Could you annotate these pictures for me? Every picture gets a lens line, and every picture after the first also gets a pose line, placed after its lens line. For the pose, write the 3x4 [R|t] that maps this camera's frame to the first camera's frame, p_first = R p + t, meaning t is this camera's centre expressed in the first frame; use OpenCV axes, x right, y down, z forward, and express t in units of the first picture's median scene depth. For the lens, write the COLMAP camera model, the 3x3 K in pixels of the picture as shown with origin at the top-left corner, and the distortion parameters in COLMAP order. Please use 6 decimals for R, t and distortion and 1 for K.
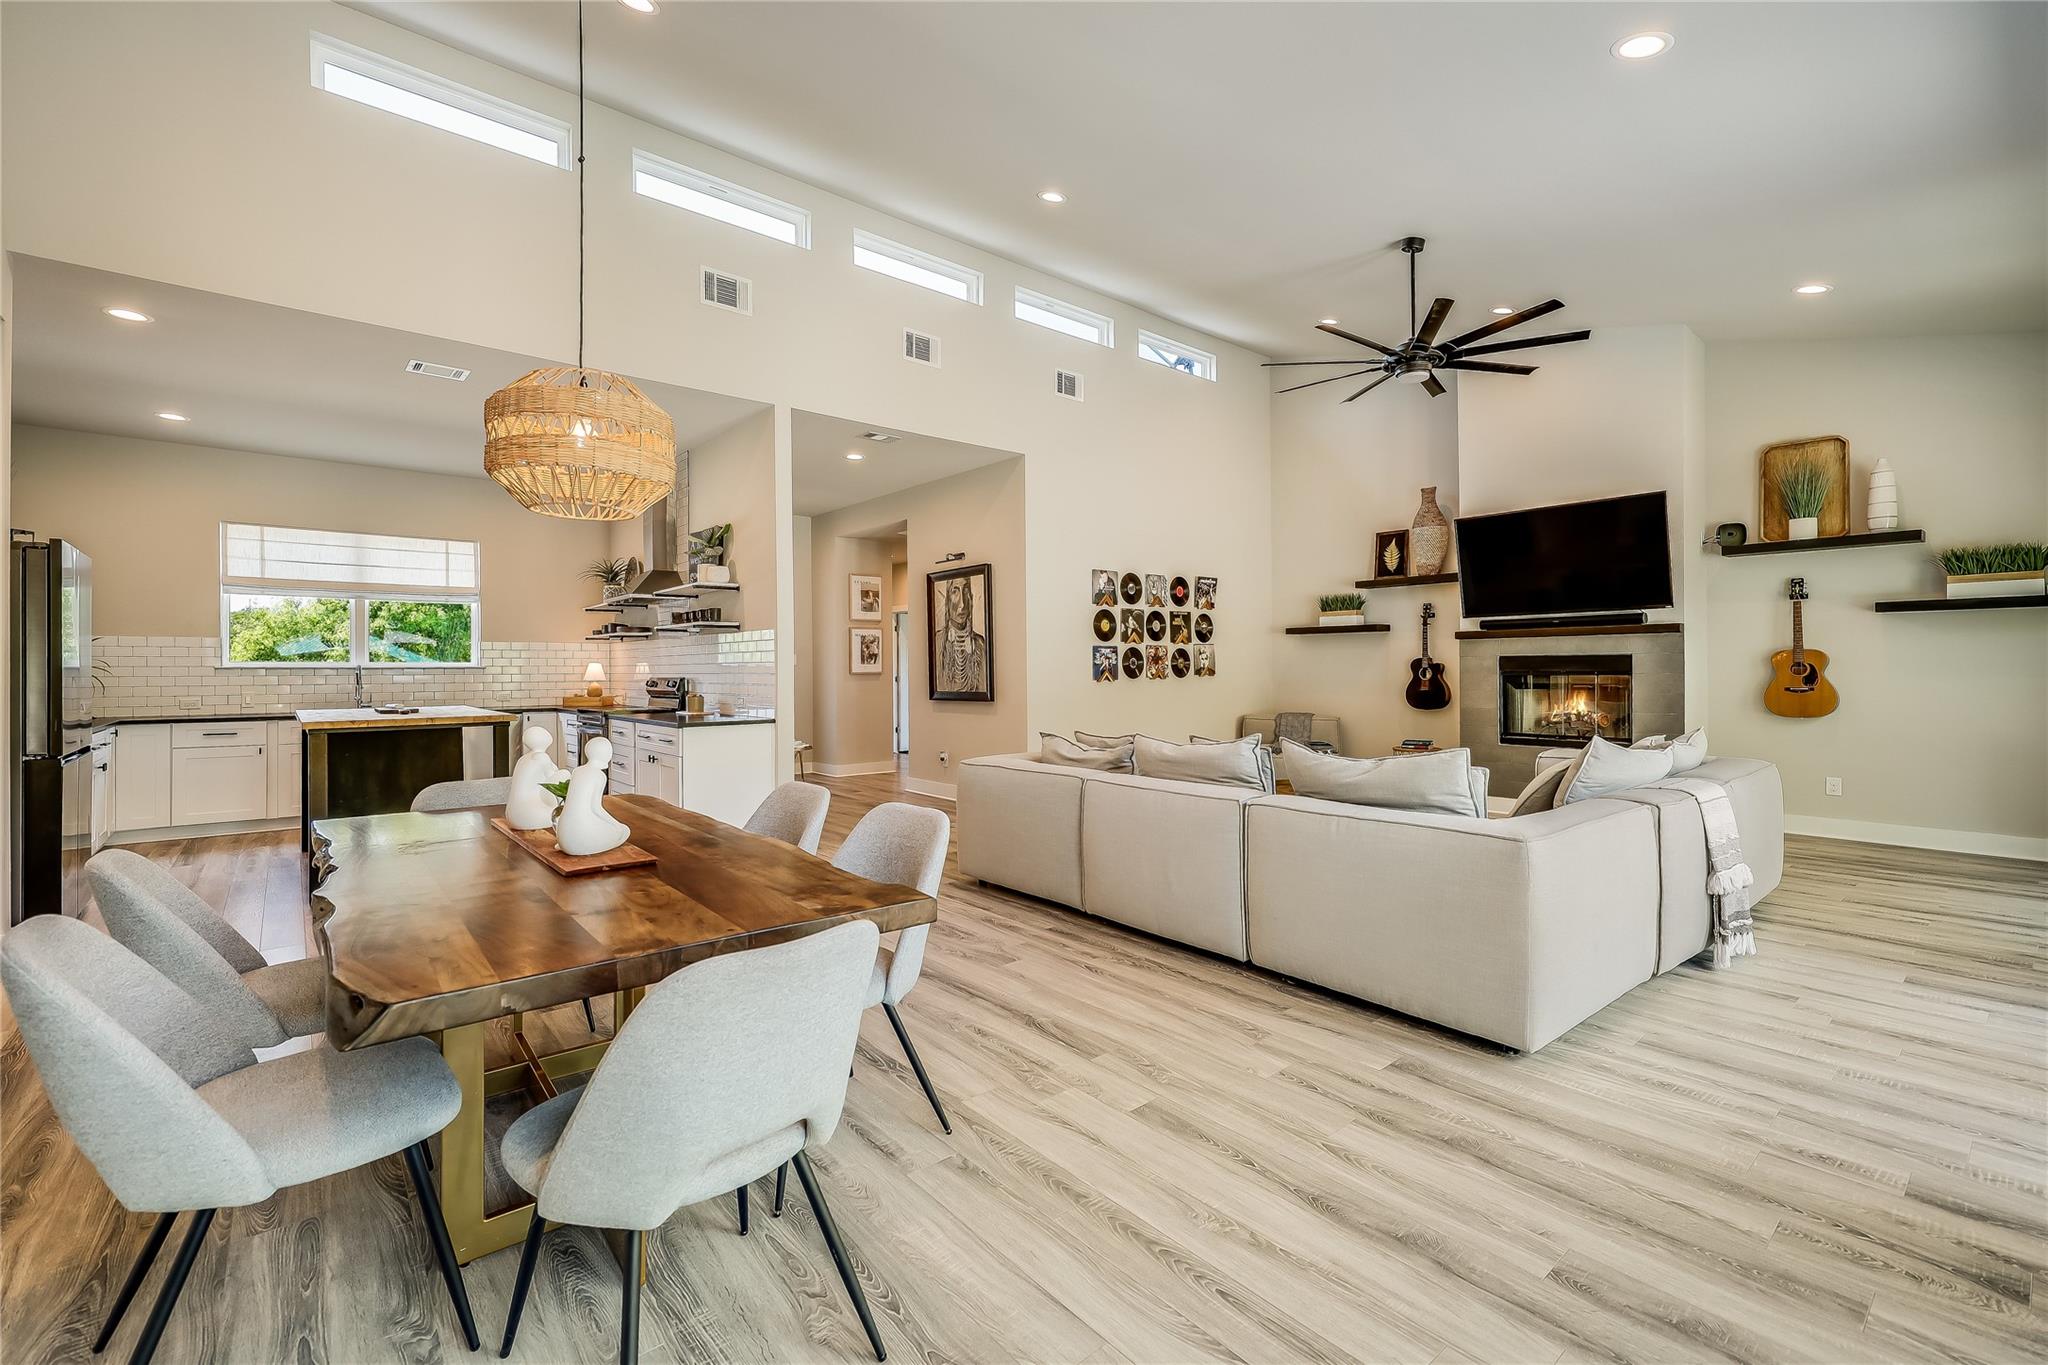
lens RADIAL K [[889.5, 0, 1023.8], [0, 889.5, 666.5], [0, 0, 1]] dist [0.013891, -0.000178]
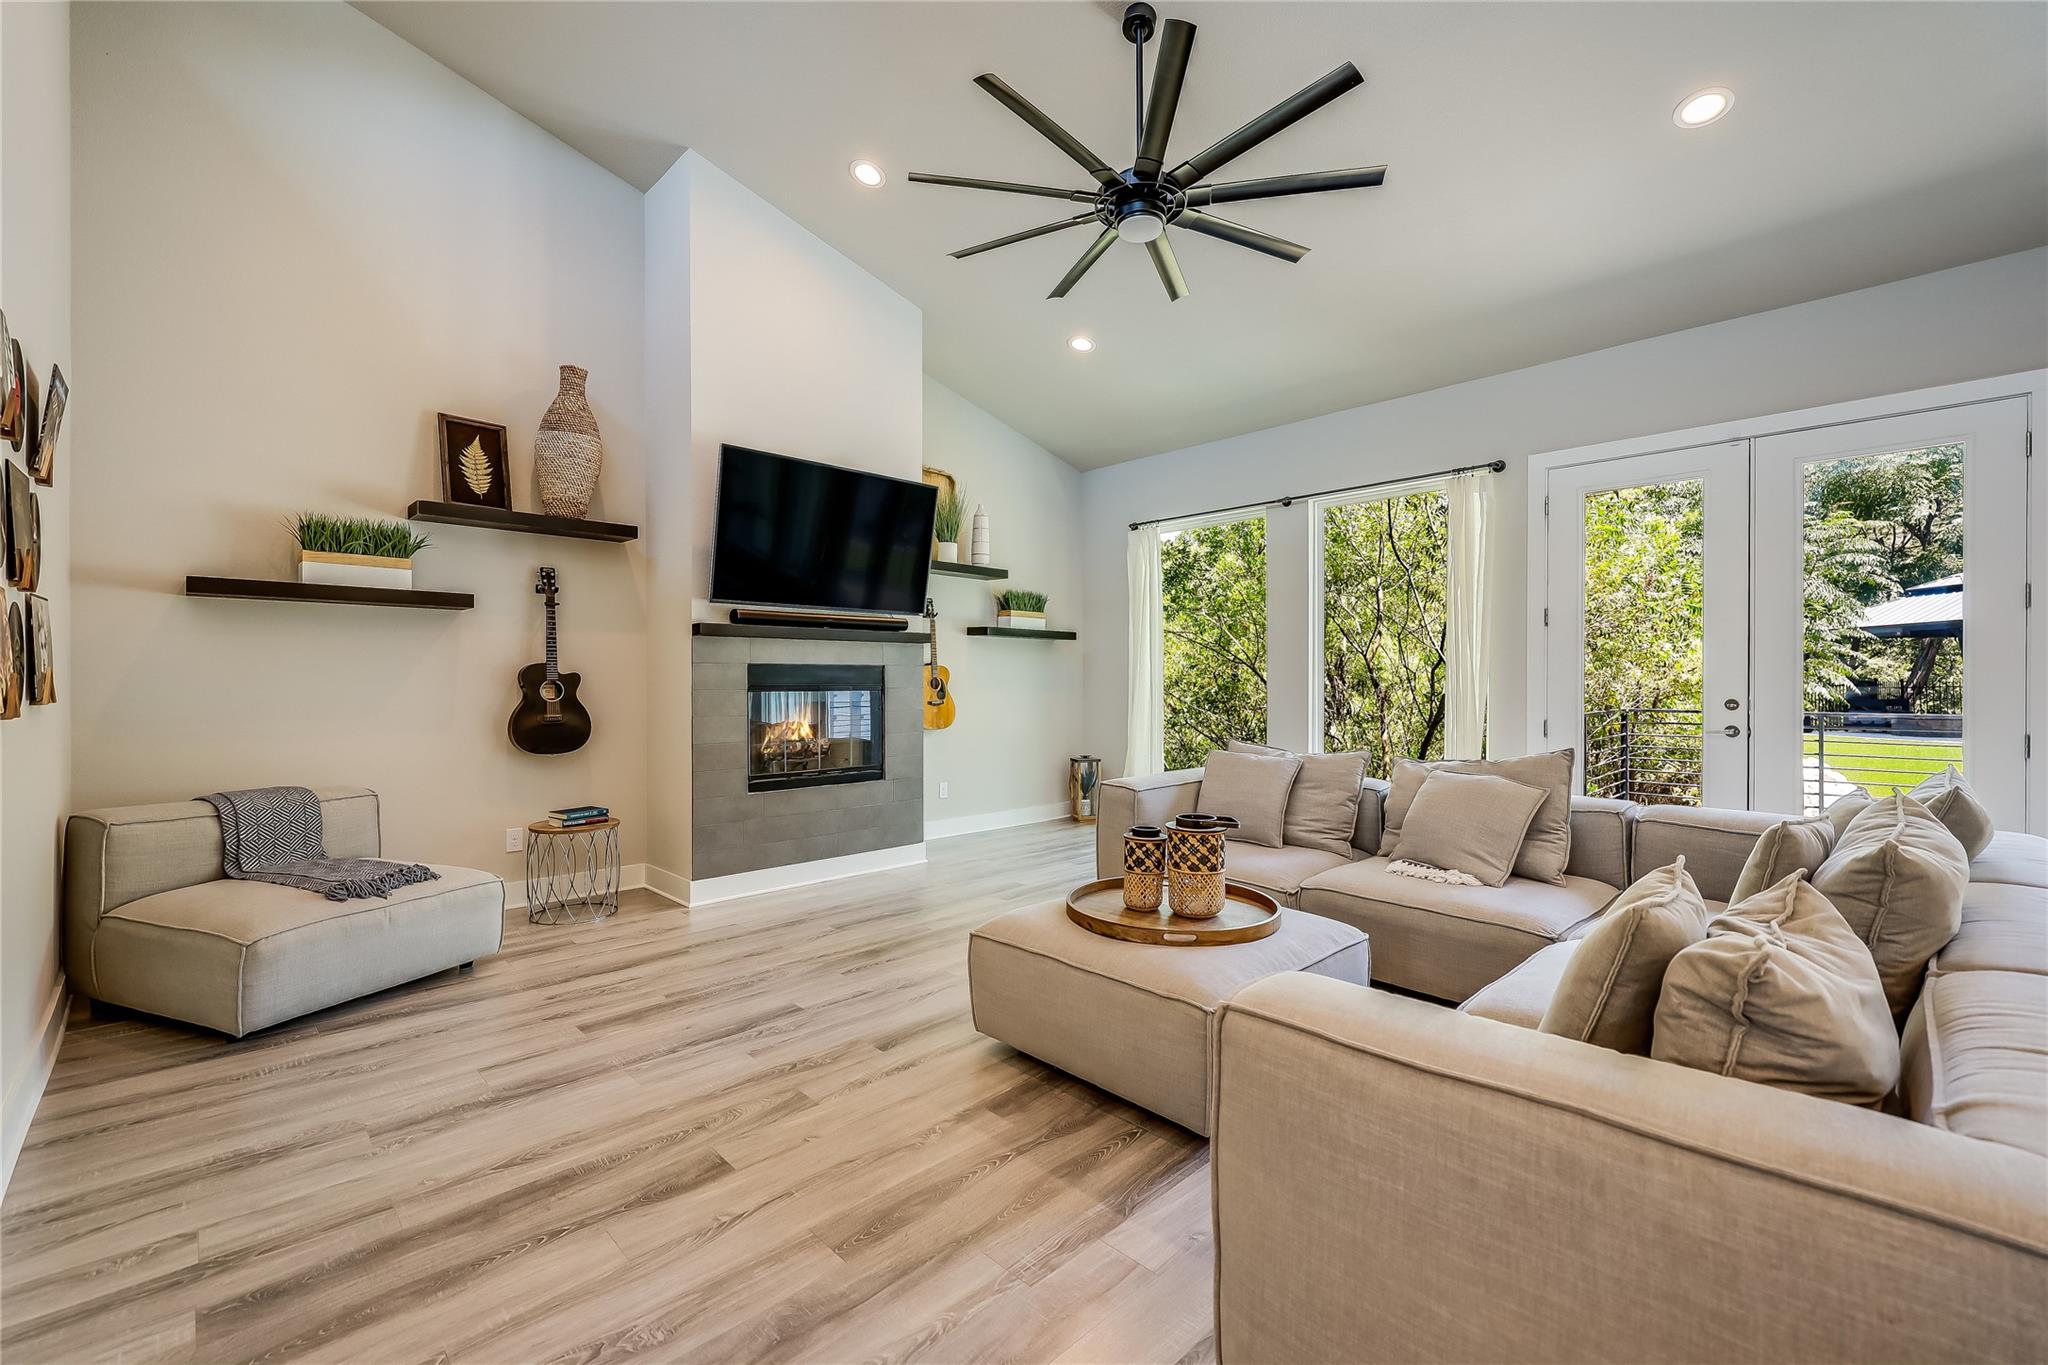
lens RADIAL K [[851.9, 0, 1009.4], [0, 851.9, 682.2], [0, 0, 1]] dist [0.001855, 0.000033]
pose [[-0.071511, 0.007174, 0.997414, -0.116389], [-0.000020, 0.999974, -0.007194, 0.006277], [-0.997440, -0.000535, -0.071509, 0.781592]]
